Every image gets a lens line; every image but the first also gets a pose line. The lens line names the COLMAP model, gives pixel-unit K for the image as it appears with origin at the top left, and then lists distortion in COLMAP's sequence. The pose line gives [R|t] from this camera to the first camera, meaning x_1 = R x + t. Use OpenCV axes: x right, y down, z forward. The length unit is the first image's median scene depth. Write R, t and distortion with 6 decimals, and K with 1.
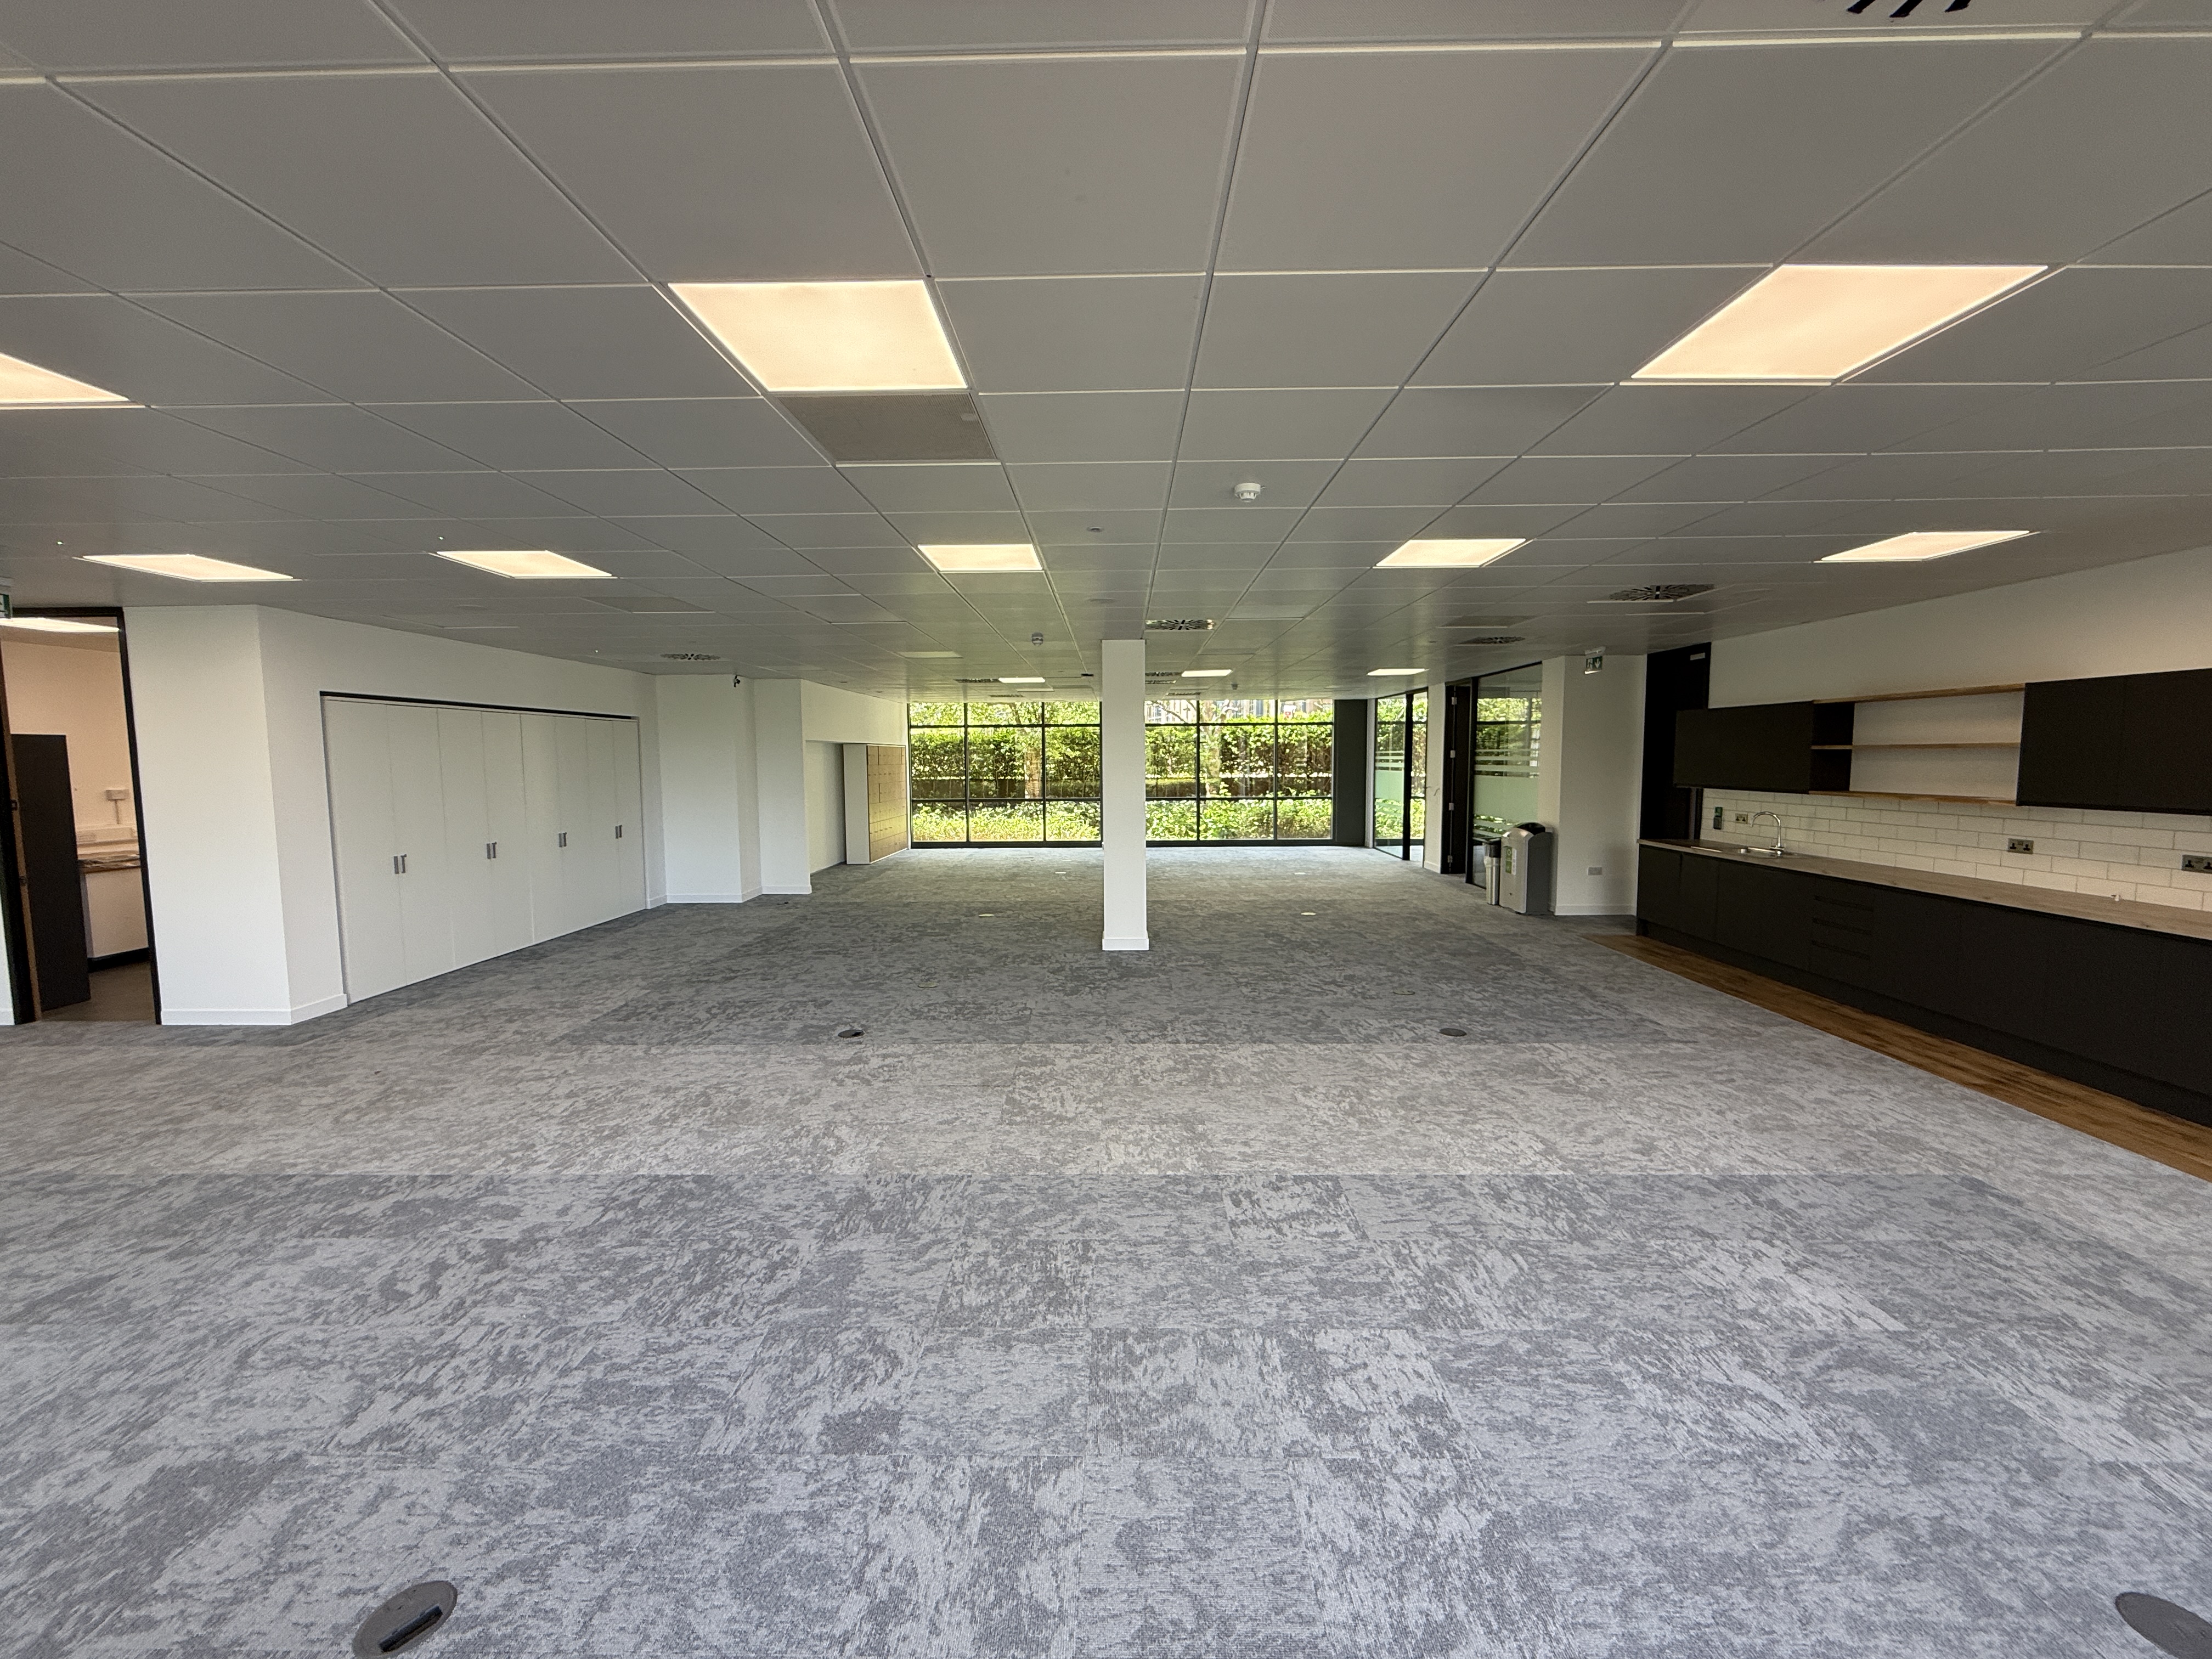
lens RADIAL K [[881.6, 0, 1092.6], [0, 881.6, 829.1], [0, 0, 1]] dist [-0.002148, -0.000589]
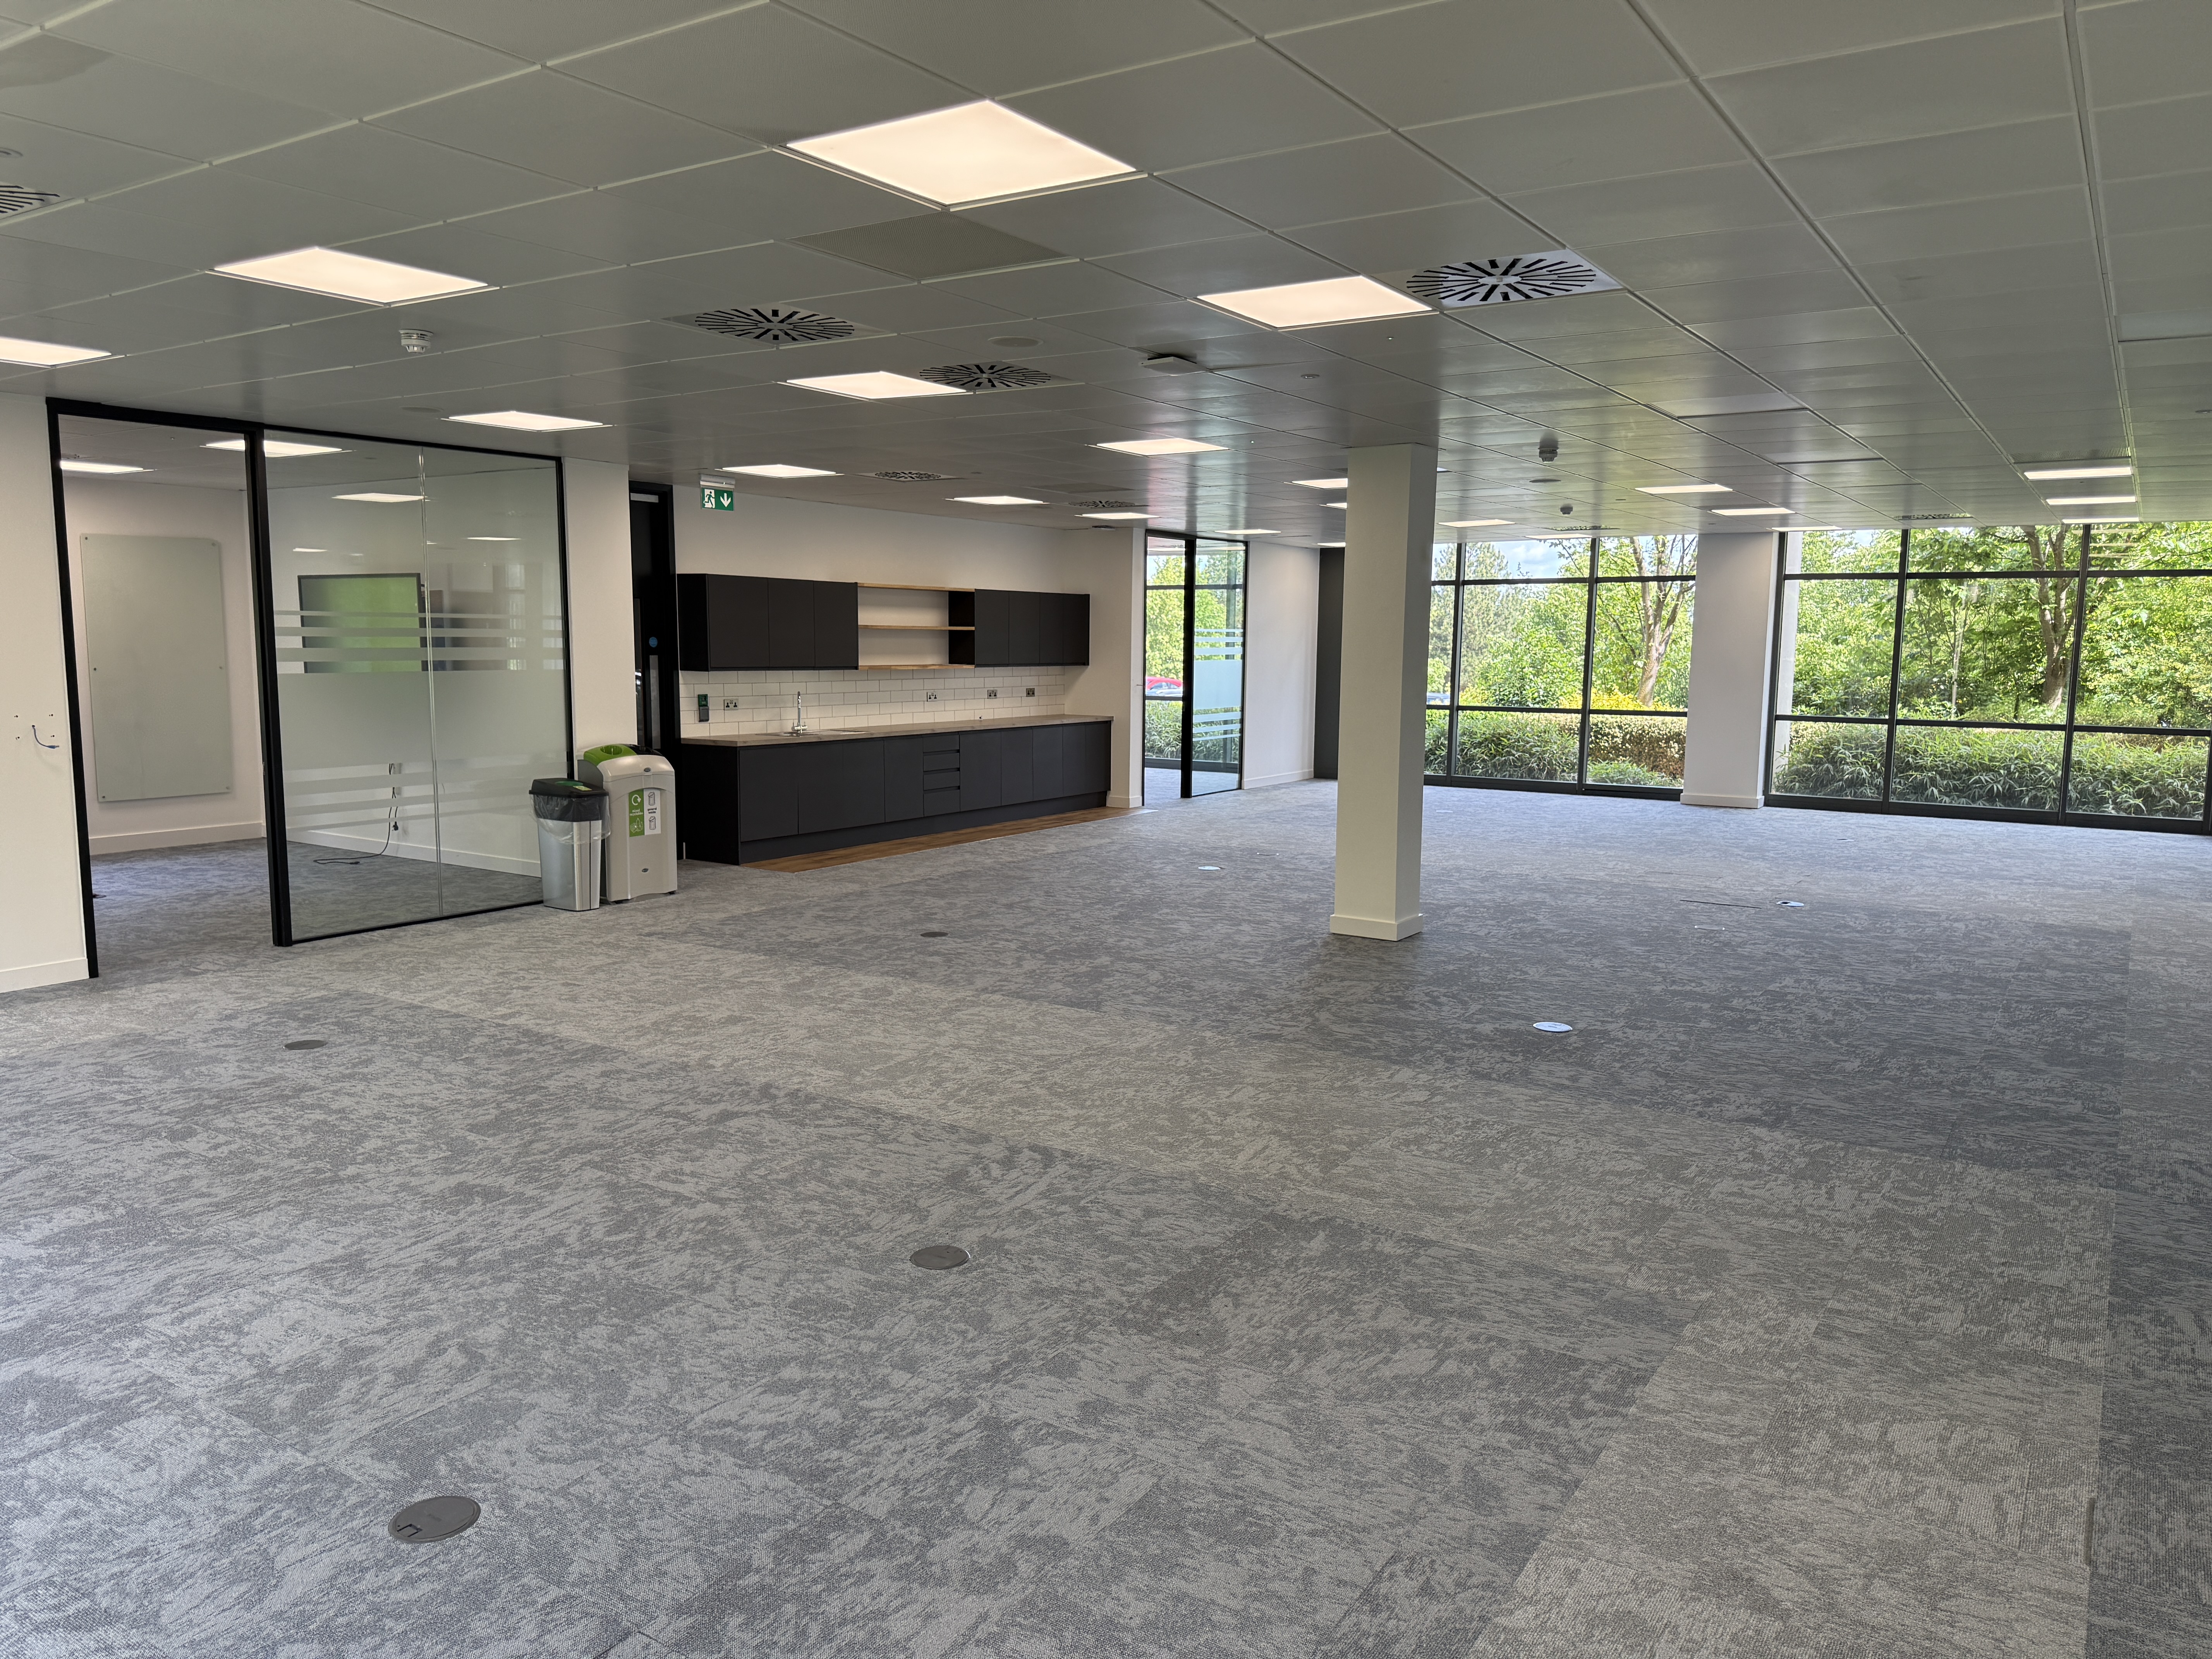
lens RADIAL K [[1564.8, 0, 1114.9], [0, 1564.8, 835.1], [0, 0, 1]] dist [0.004923, 0.000047]
pose [[-0.842561, -0.069151, 0.534143, -0.572090], [0.039207, 0.981218, 0.188875, -0.216860], [-0.537172, 0.180081, -0.824025, 2.777422]]
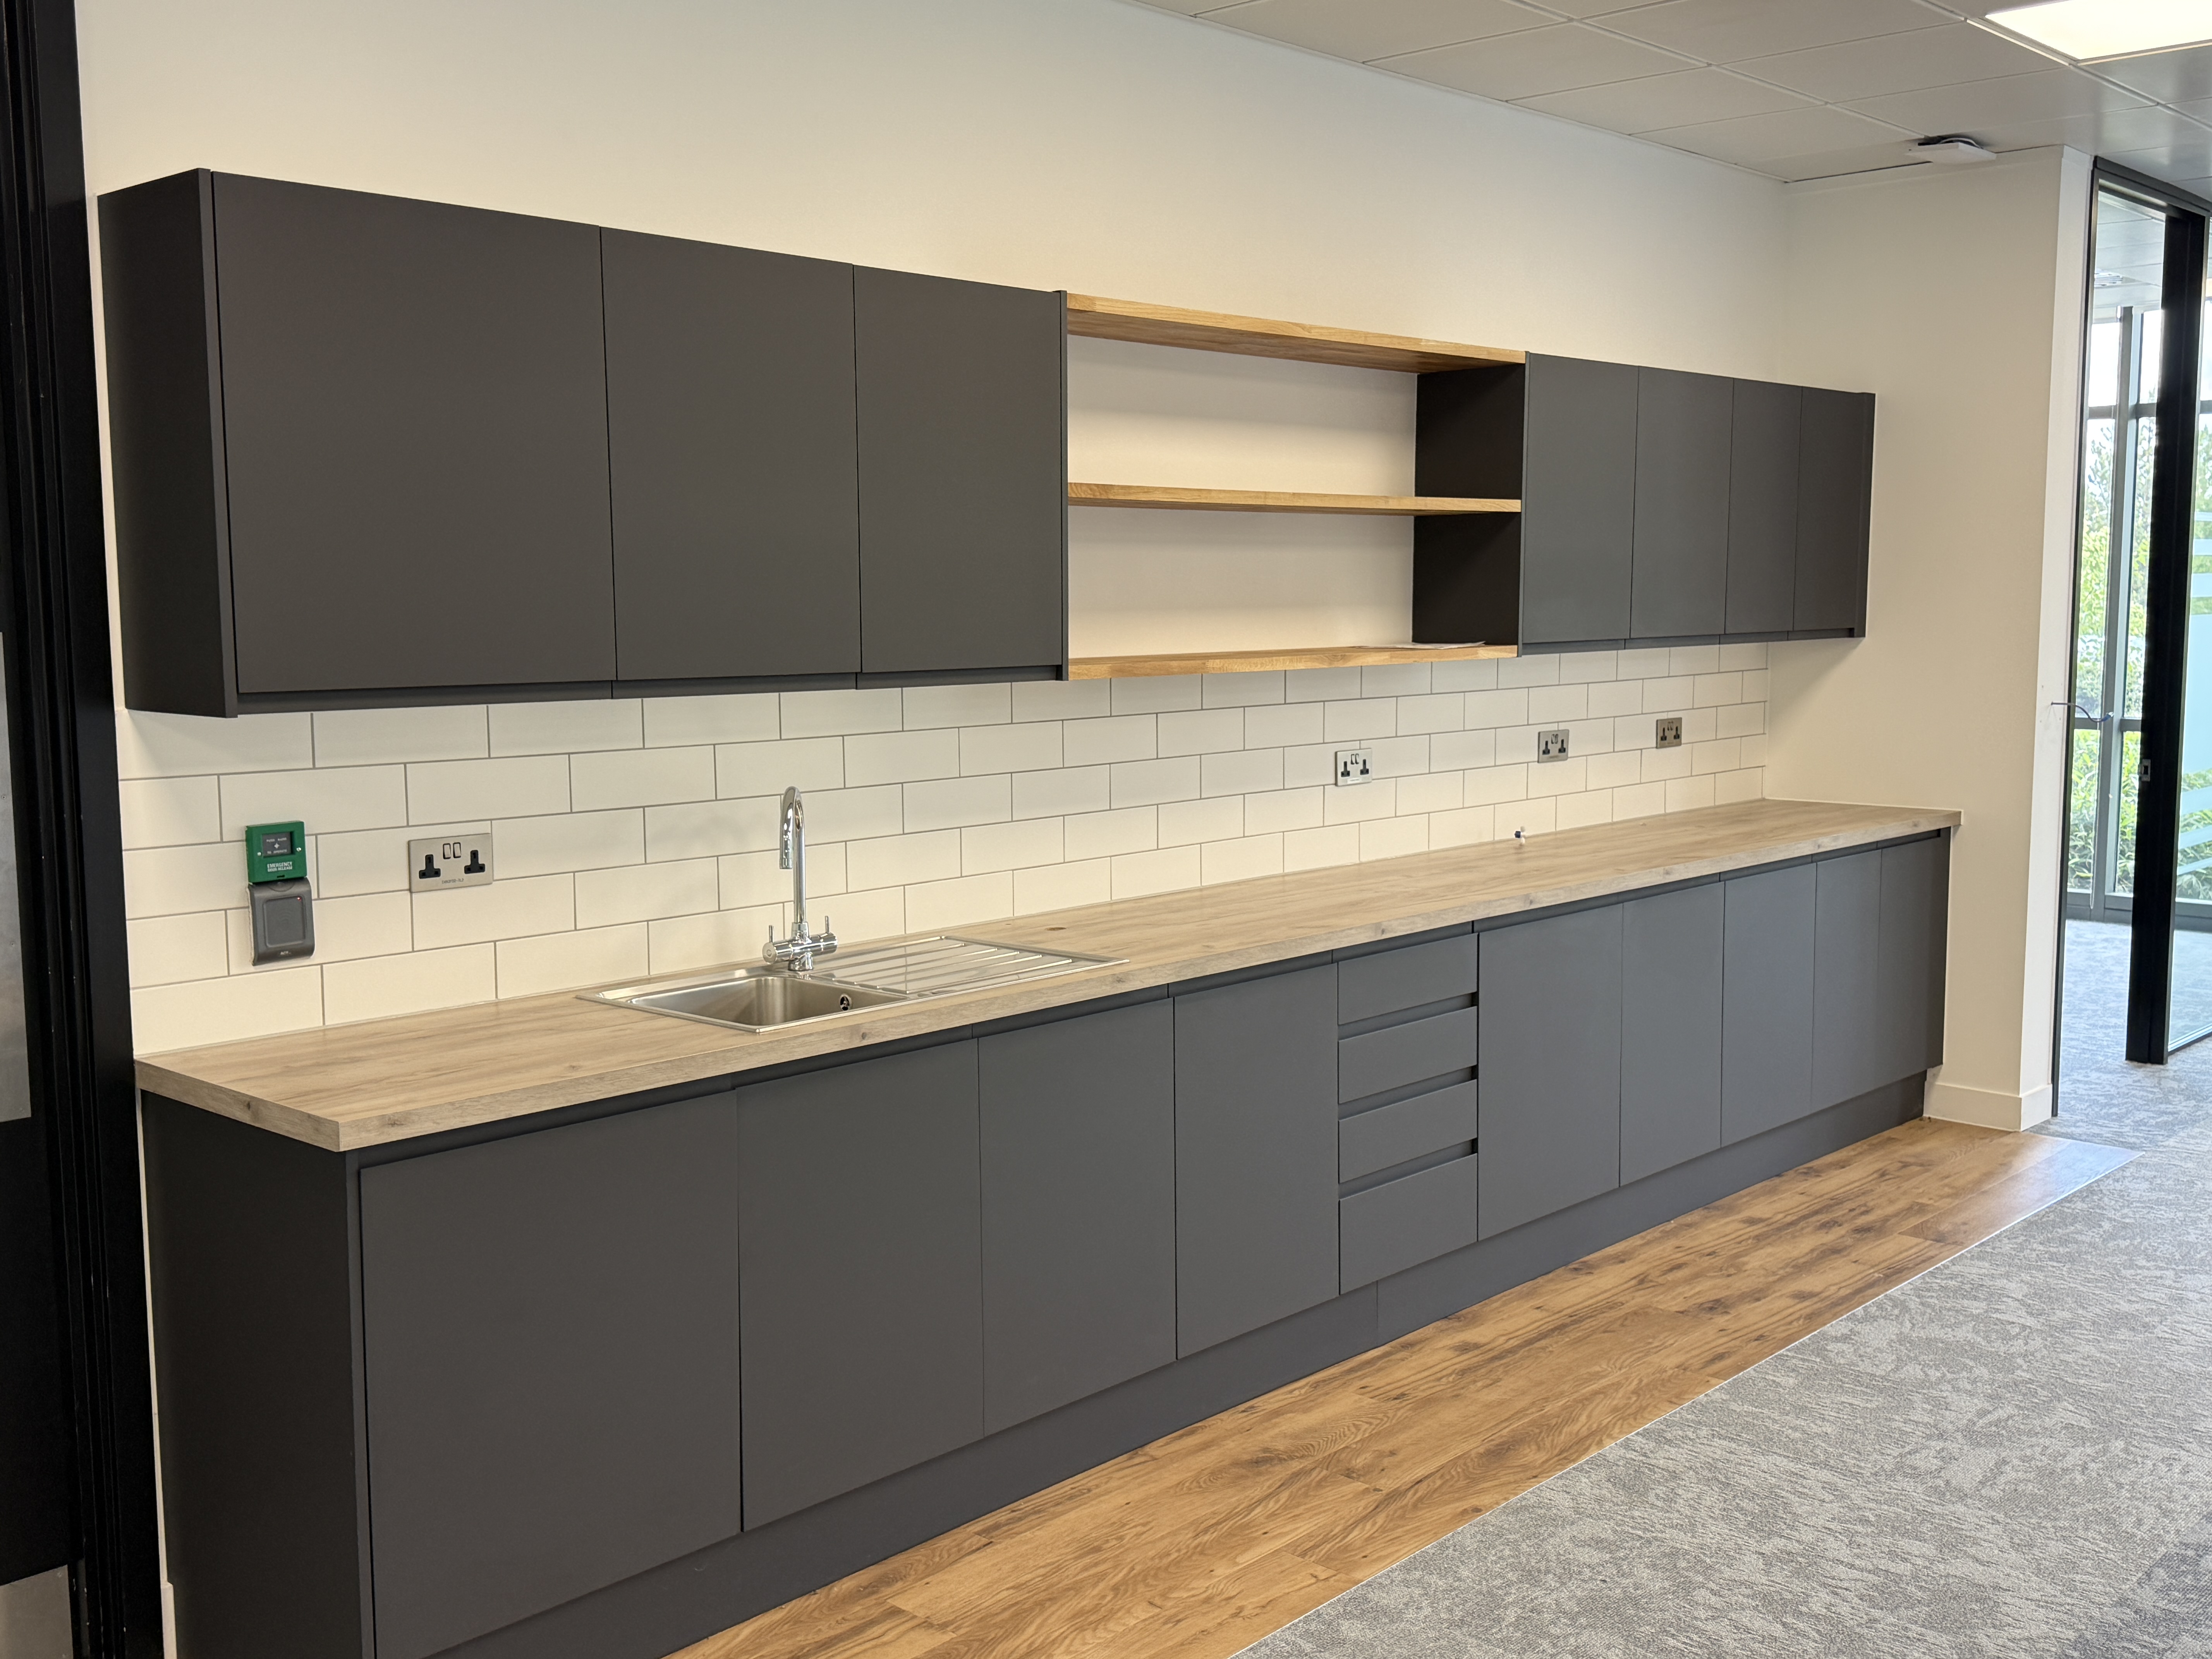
lens RADIAL K [[2166.0, 0, 1094.4], [0, 2166.0, 817.6], [0, 0, 1]] dist [0.034539, 0.000000]
pose [[-0.737899, -0.053789, 0.672764, 0.444446], [0.070868, 0.985133, 0.156493, -0.107545], [-0.671180, 0.163154, -0.723117, 1.623535]]
